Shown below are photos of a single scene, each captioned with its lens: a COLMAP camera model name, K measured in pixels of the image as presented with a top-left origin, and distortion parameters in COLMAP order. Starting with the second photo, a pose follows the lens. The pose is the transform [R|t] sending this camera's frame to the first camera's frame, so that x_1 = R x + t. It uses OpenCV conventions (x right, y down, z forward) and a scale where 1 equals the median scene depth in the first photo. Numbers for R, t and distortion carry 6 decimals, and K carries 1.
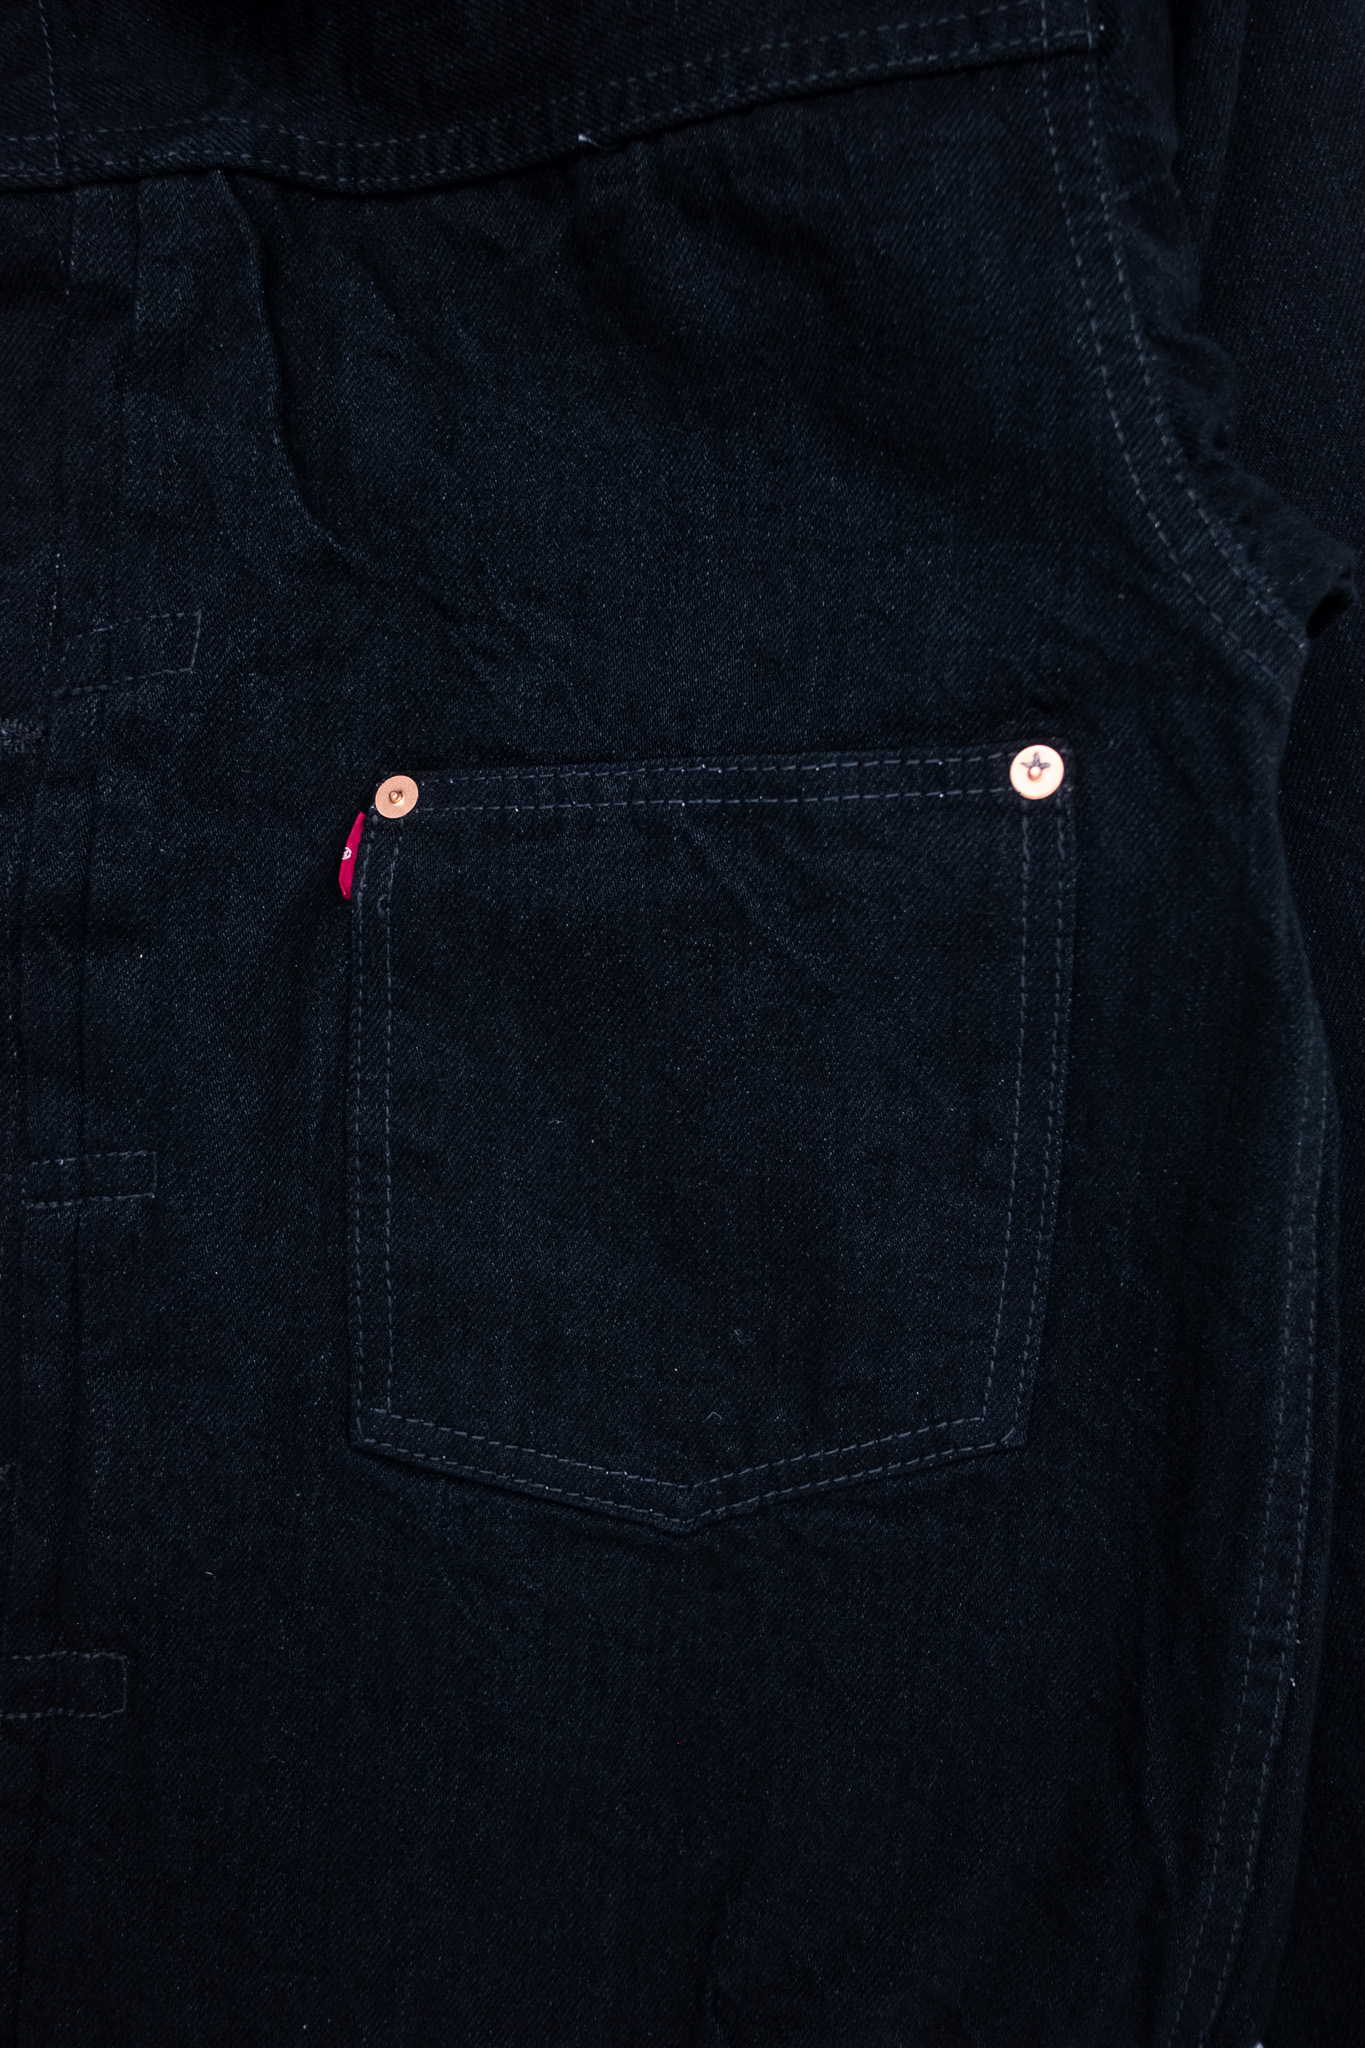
lens RADIAL K [[1659.1, 0, 678.5], [0, 1659.1, 1032.7], [0, 0, 1]] dist [0.014374, -0.022215]
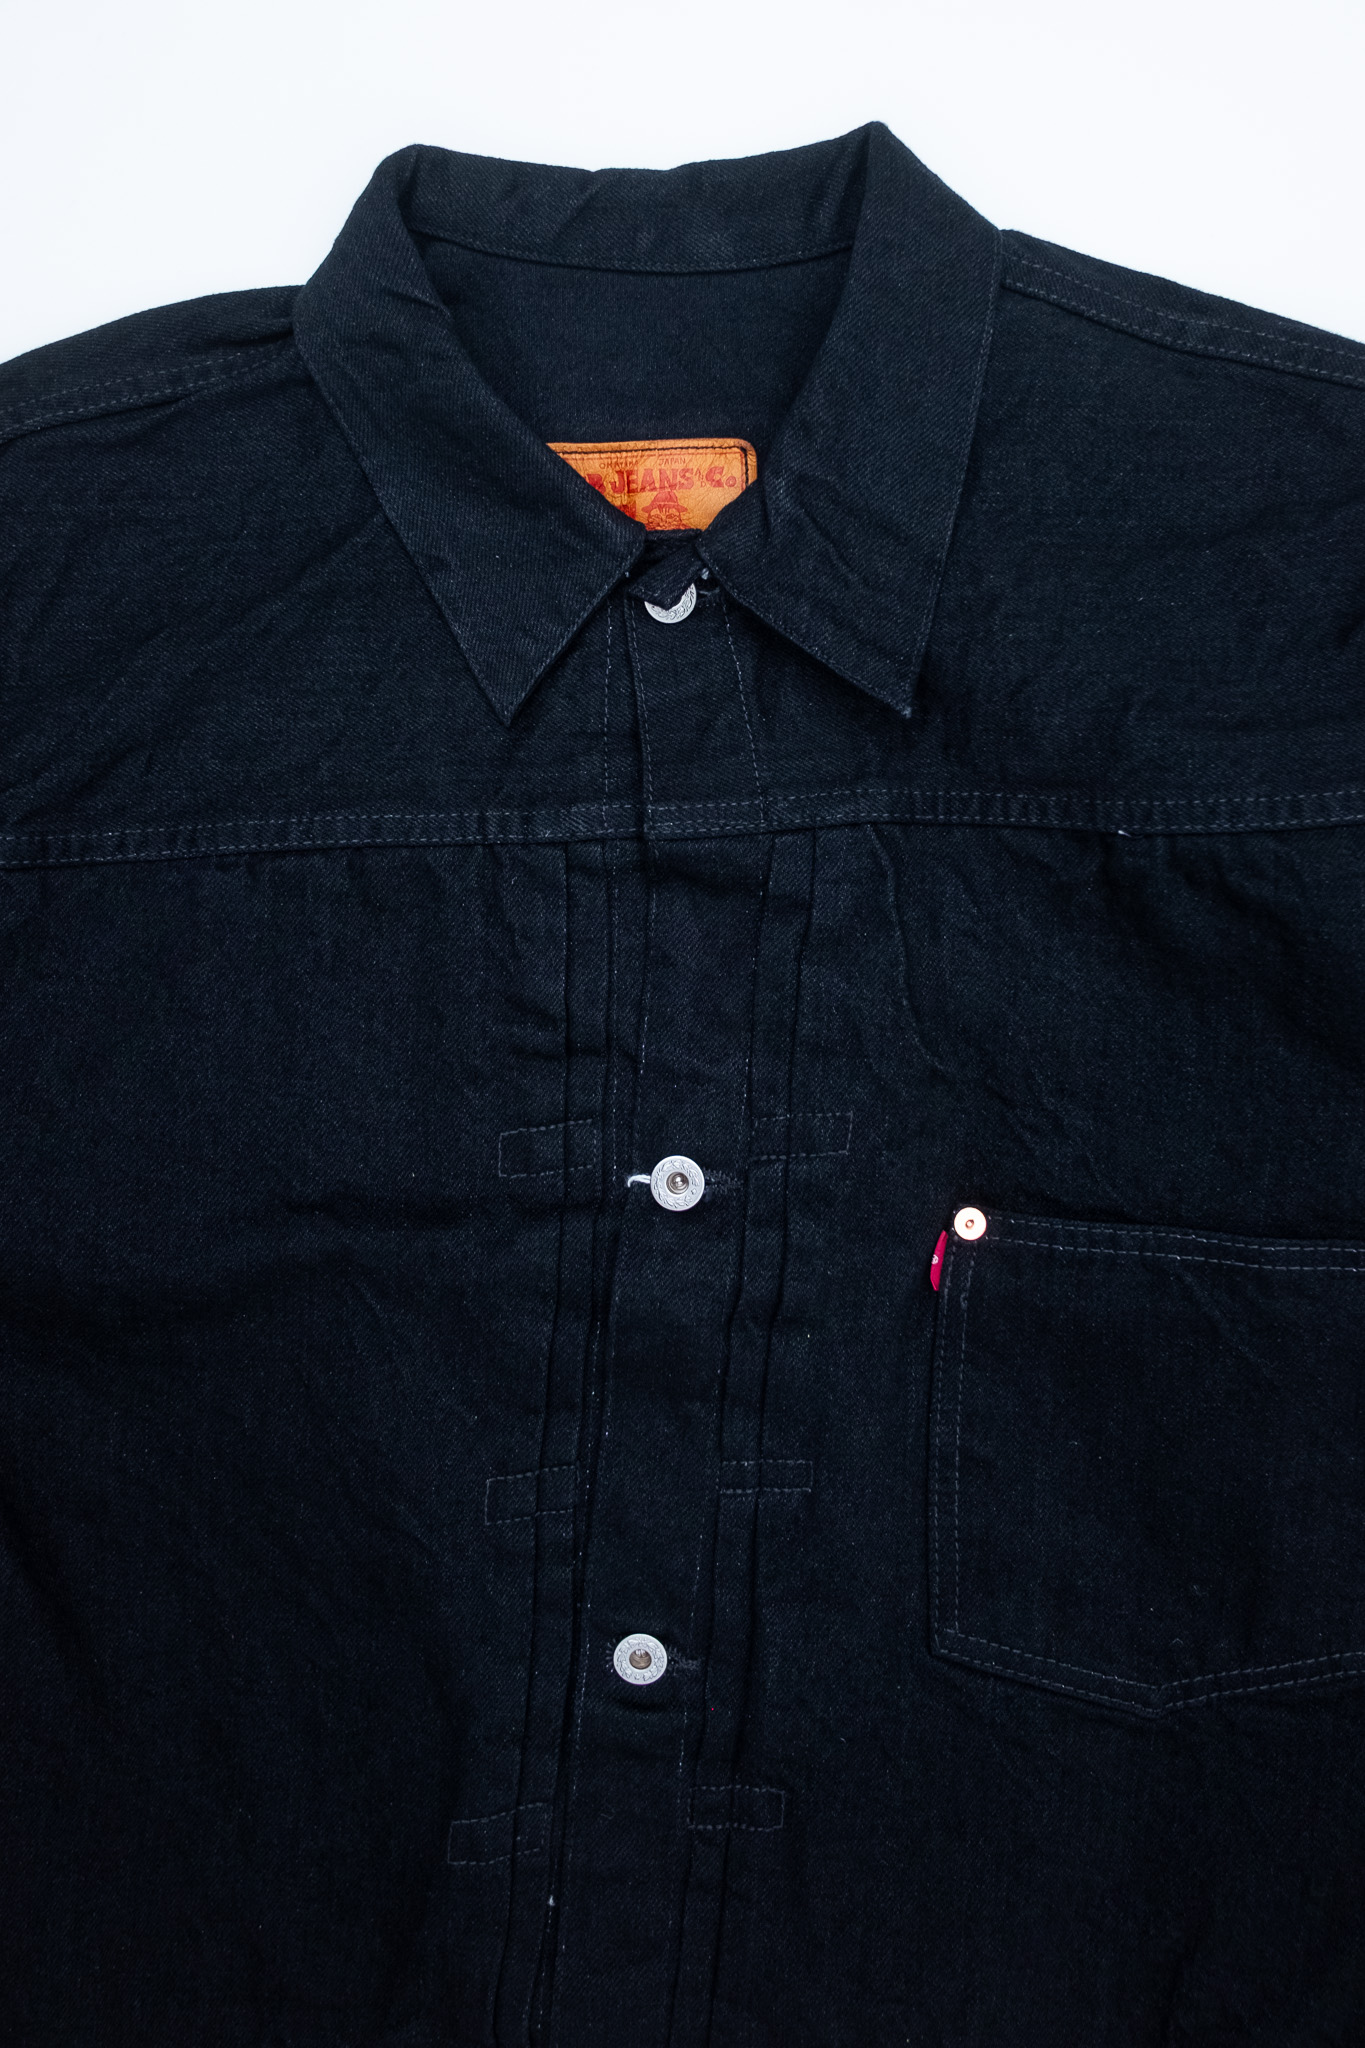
lens RADIAL K [[1889.5, 0, 730.0], [0, 1889.5, 903.3], [0, 0, 1]] dist [0.015168, -0.028257]
pose [[0.999017, 0.011289, -0.042870, -0.320498], [-0.010930, 0.999903, 0.008607, -0.448866], [0.042963, -0.008130, 0.999044, -0.716992]]
